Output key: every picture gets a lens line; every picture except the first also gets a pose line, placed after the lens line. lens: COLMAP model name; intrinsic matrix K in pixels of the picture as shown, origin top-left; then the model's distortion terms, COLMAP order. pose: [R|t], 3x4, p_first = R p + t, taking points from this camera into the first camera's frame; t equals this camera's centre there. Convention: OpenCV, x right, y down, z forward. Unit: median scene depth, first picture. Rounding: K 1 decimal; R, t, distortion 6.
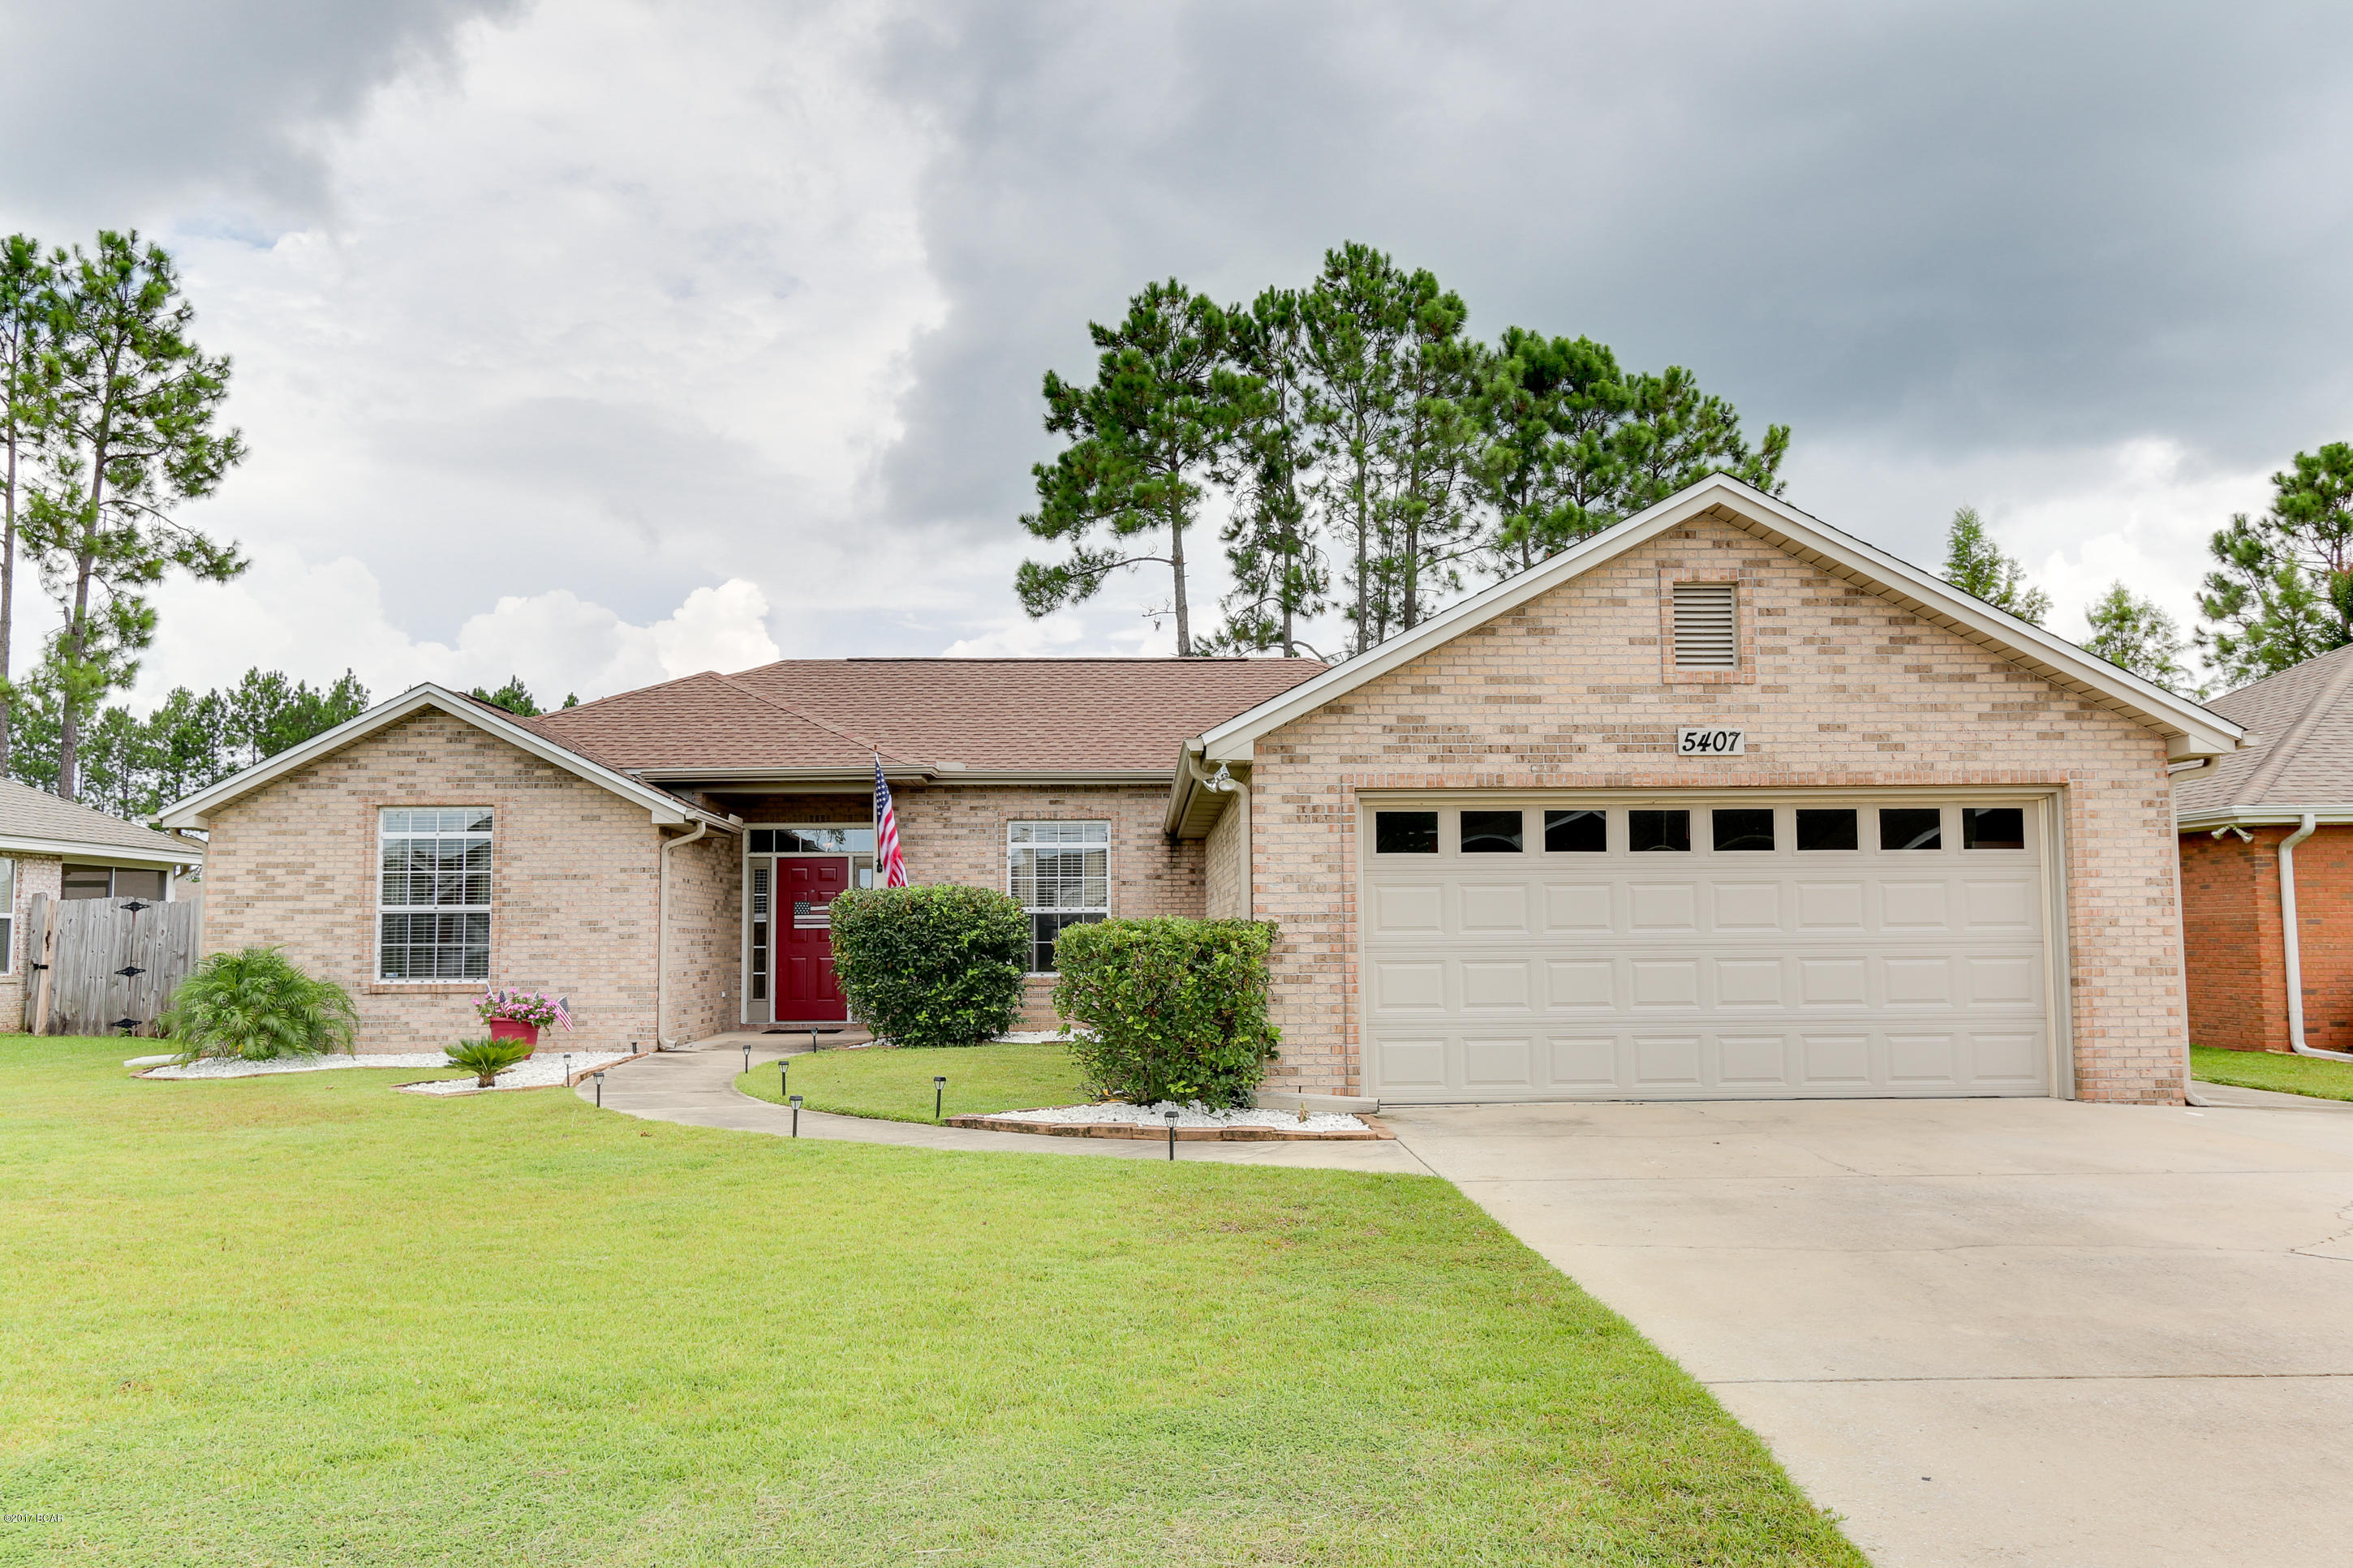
lens RADIAL K [[1738.6, 0, 1176.5], [0, 1738.6, 784.0], [0, 0, 1]] dist [-0.006751, 0.006206]
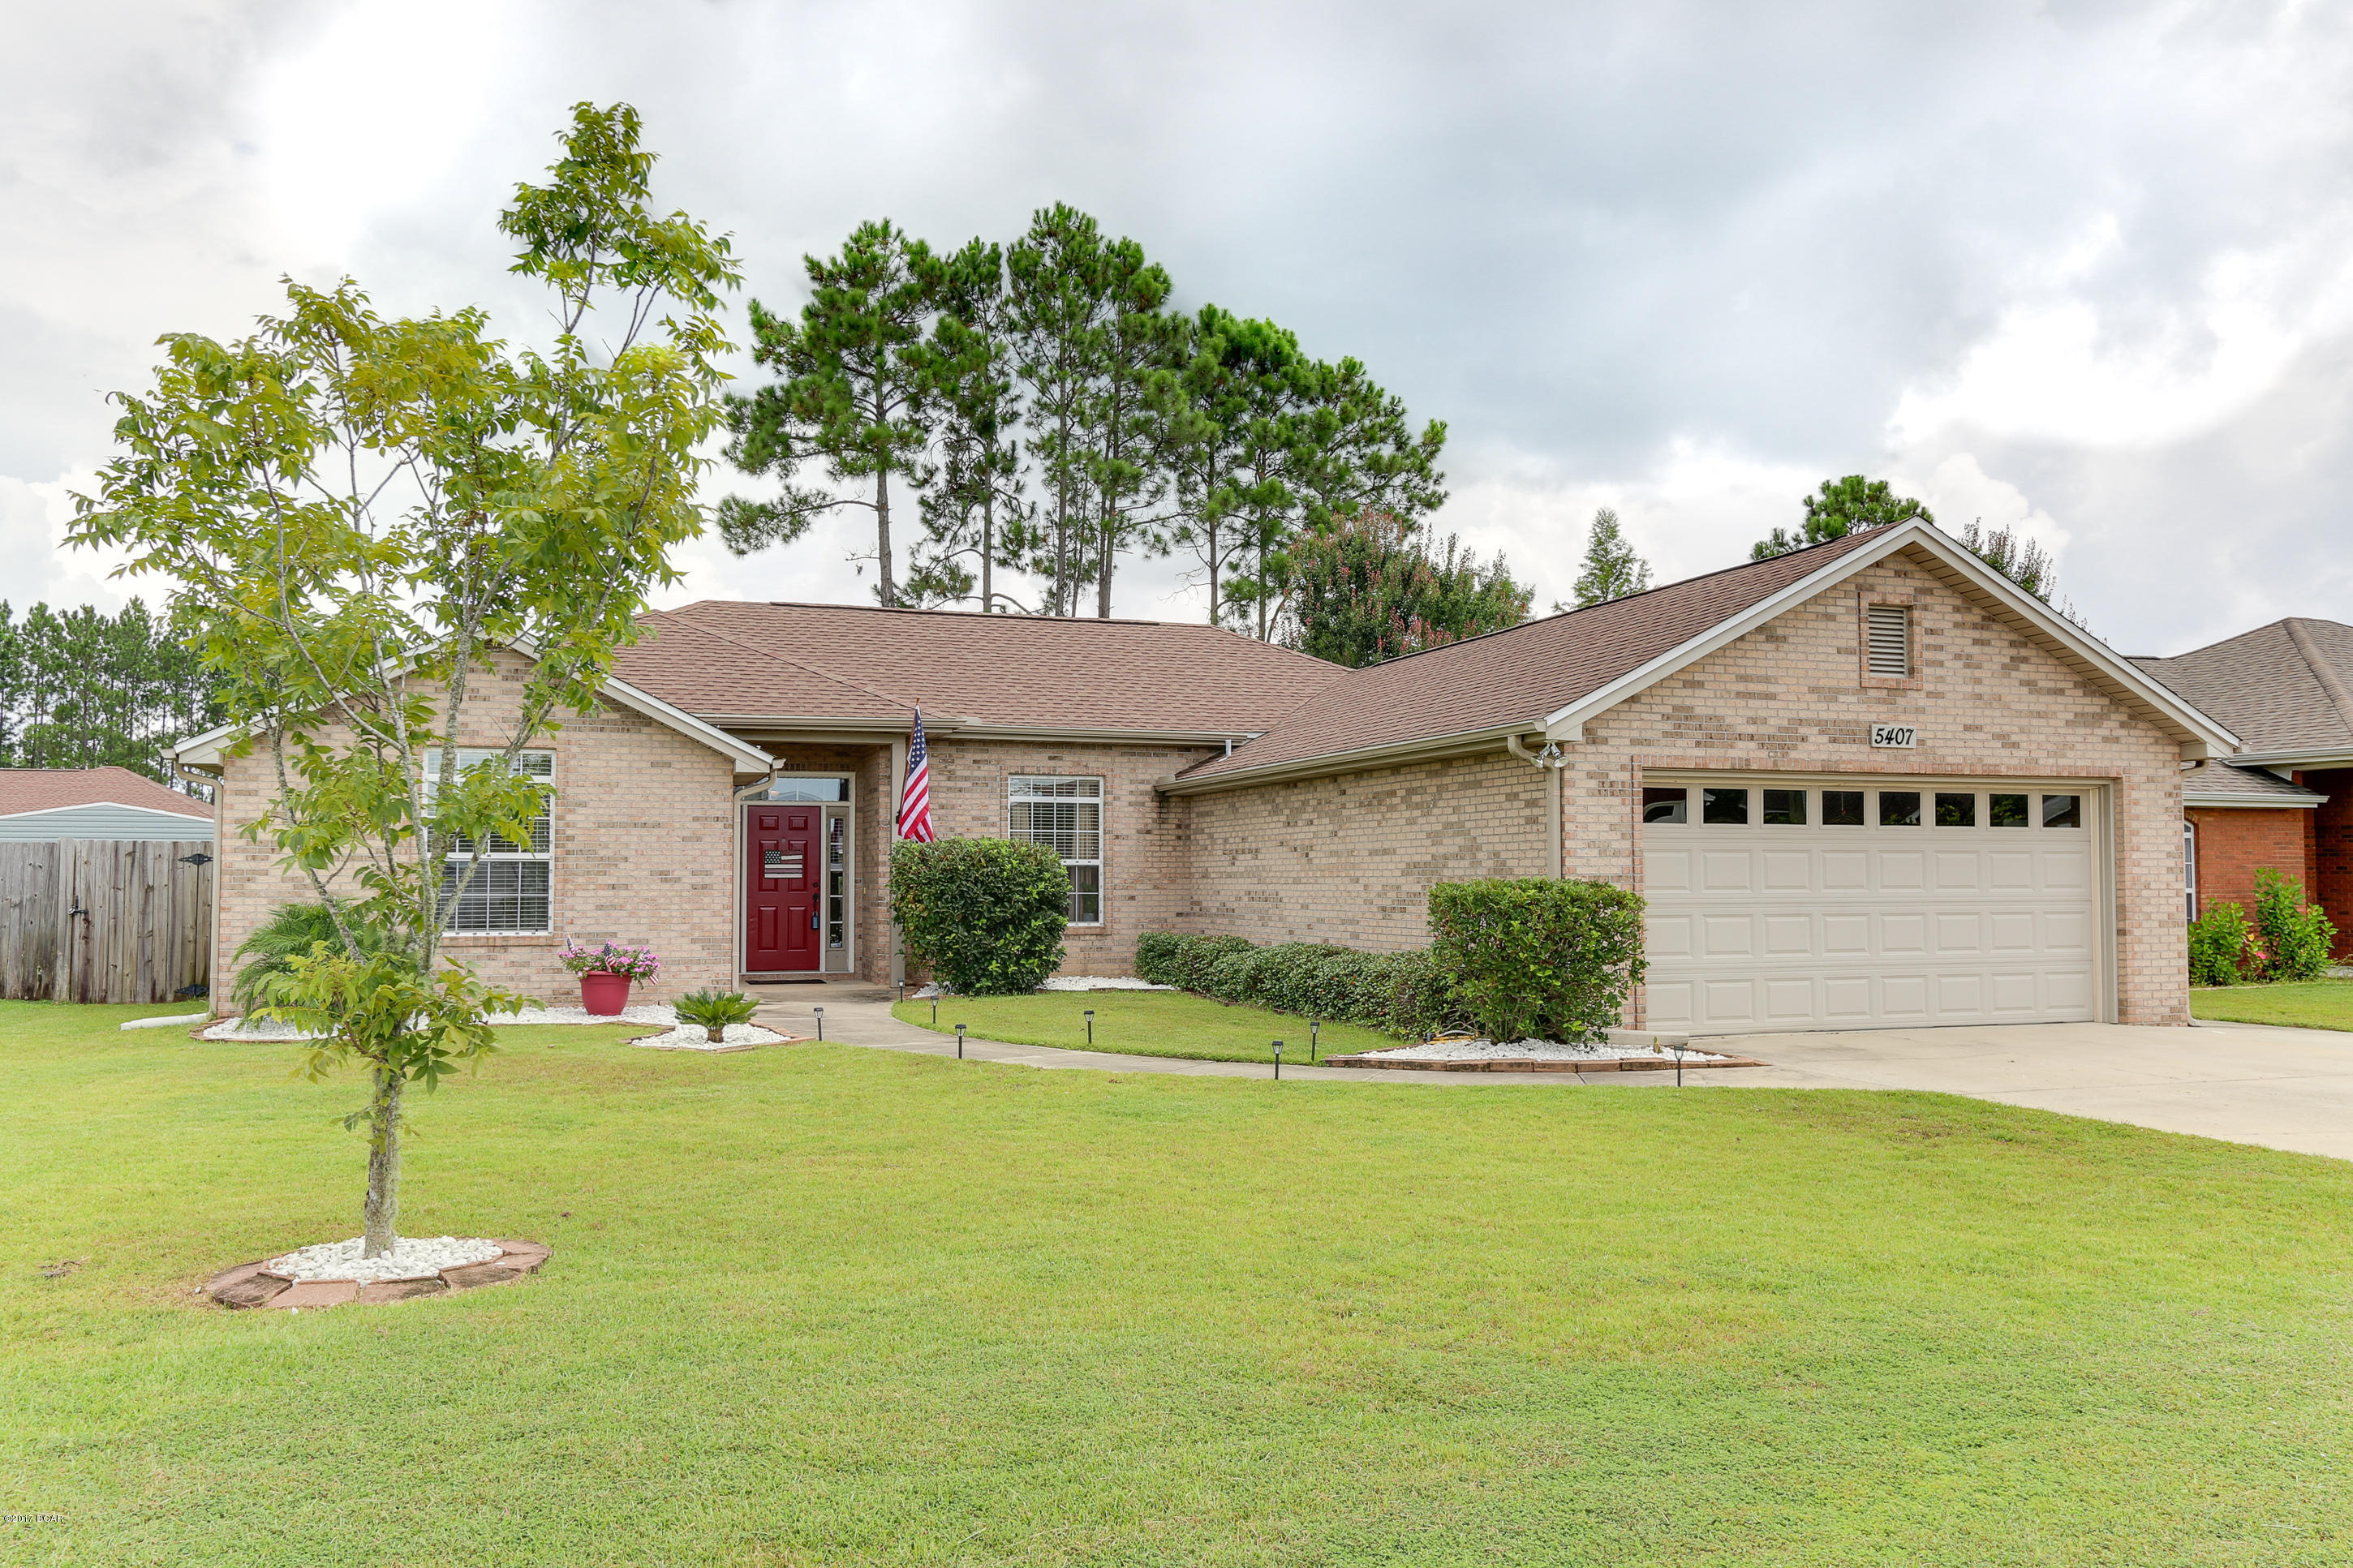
lens RADIAL K [[1738.6, 0, 1176.5], [0, 1738.6, 784.0], [0, 0, 1]] dist [-0.006751, 0.006206]
pose [[0.953708, 0.022869, 0.299863, -0.530958], [-0.032447, 0.999109, 0.026999, -0.007472], [-0.298978, -0.035479, 0.953600, -0.012254]]
